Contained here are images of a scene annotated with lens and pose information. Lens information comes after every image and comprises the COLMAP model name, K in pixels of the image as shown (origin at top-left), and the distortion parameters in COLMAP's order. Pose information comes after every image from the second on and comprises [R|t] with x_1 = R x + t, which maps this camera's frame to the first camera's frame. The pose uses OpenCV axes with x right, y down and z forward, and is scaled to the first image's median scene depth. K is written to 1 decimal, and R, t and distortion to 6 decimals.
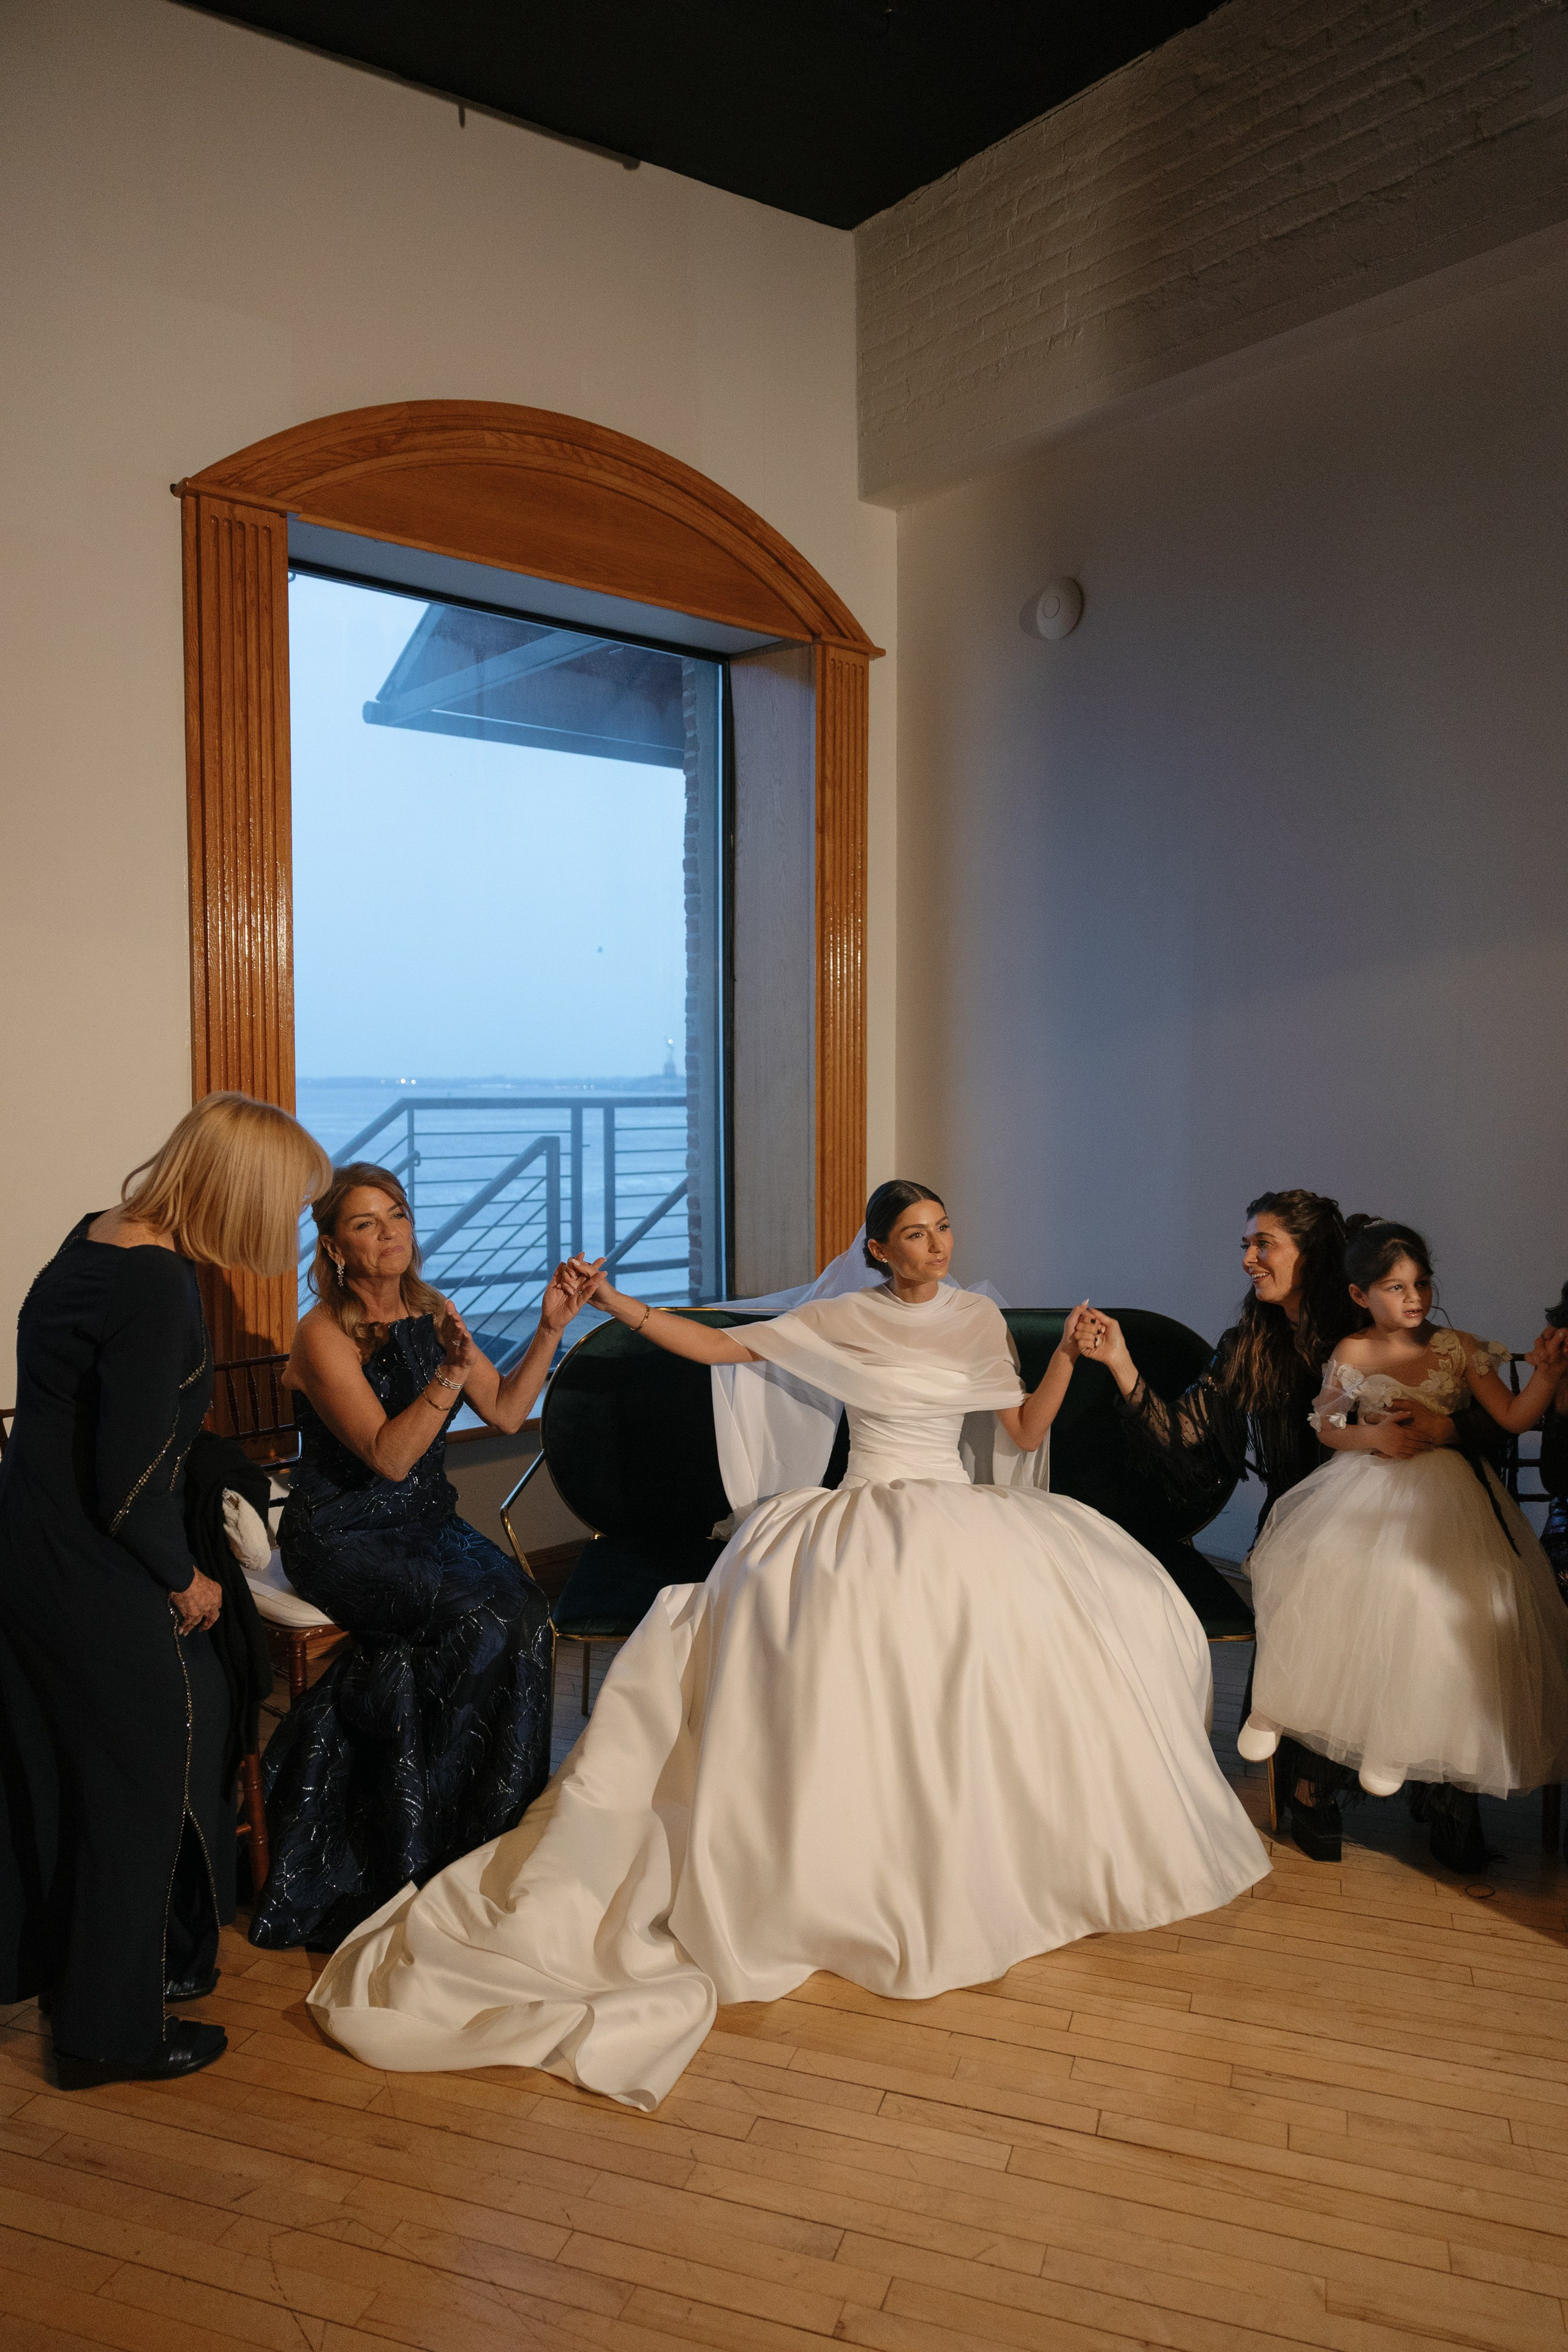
lens RADIAL K [[1455.1, 0, 789.1], [0, 1455.1, 1273.5], [0, 0, 1]] dist [-0.001726, 0.001443]
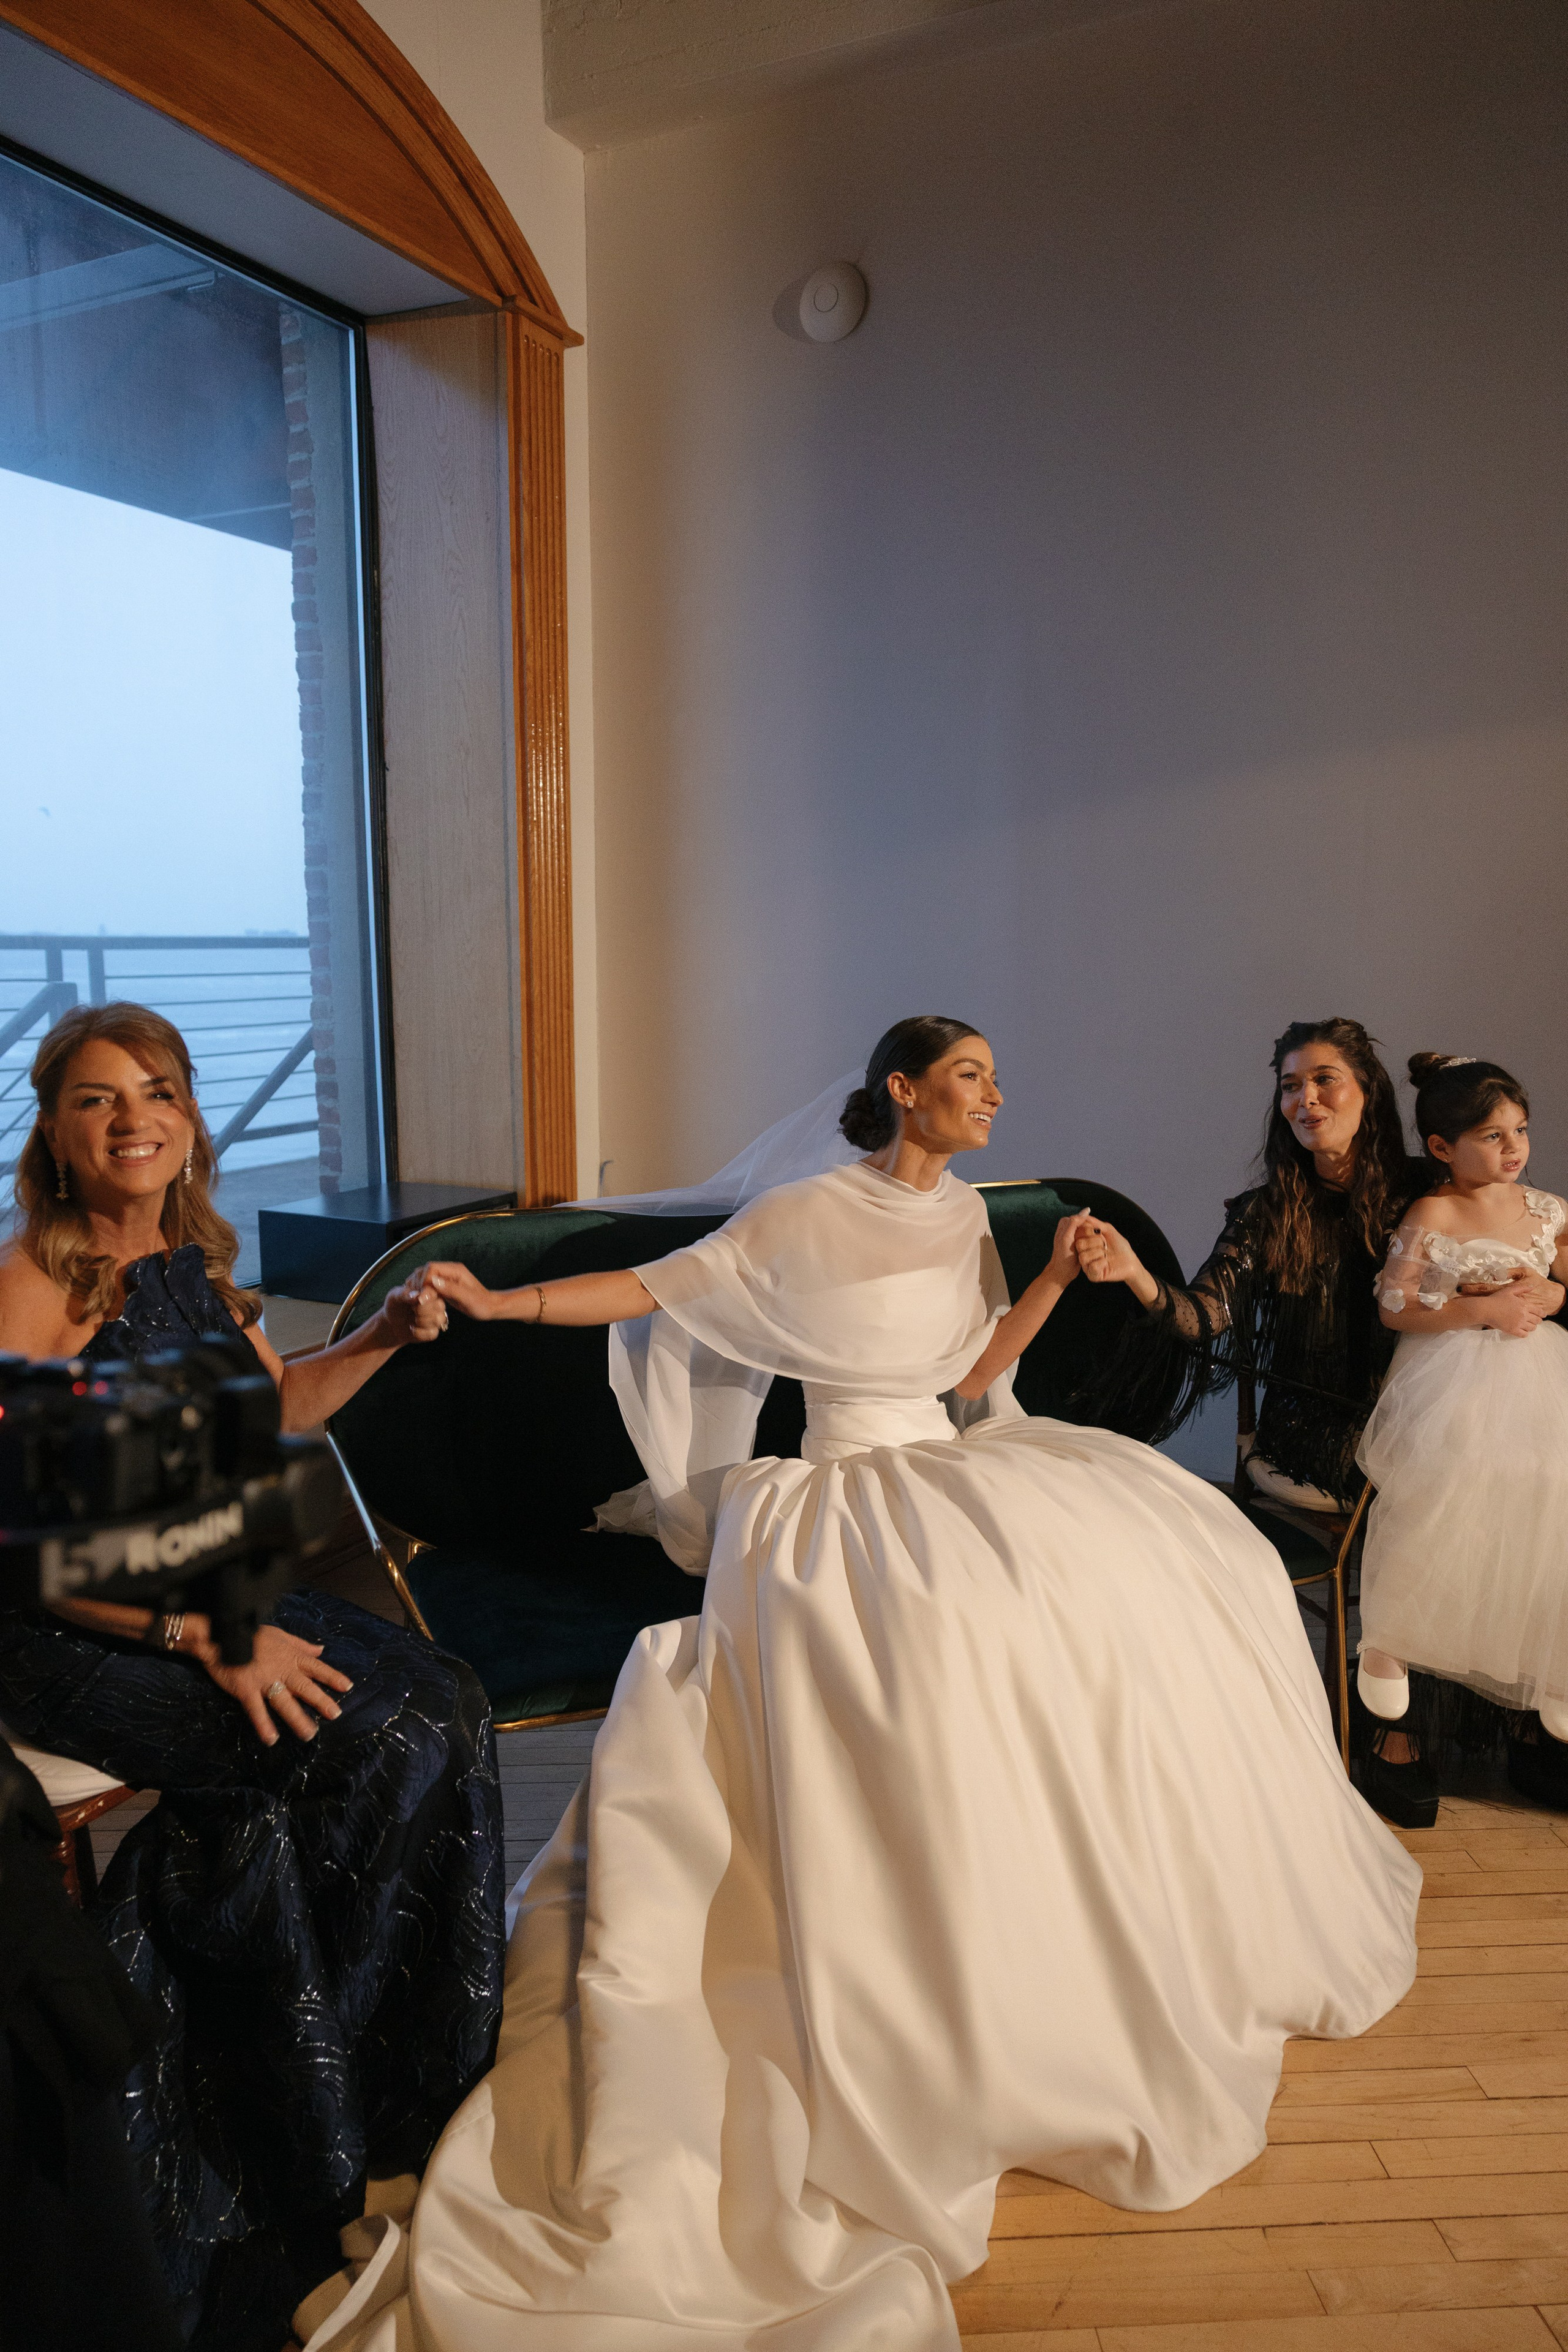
lens RADIAL K [[1513.9, 0, 781.0], [0, 1513.9, 1217.4], [0, 0, 1]] dist [0.009328, 0.001462]
pose [[0.932183, -0.063773, 0.356326, -0.166646], [0.044303, 0.997058, 0.062544, -0.010123], [-0.359267, -0.042516, 0.932266, 0.209685]]
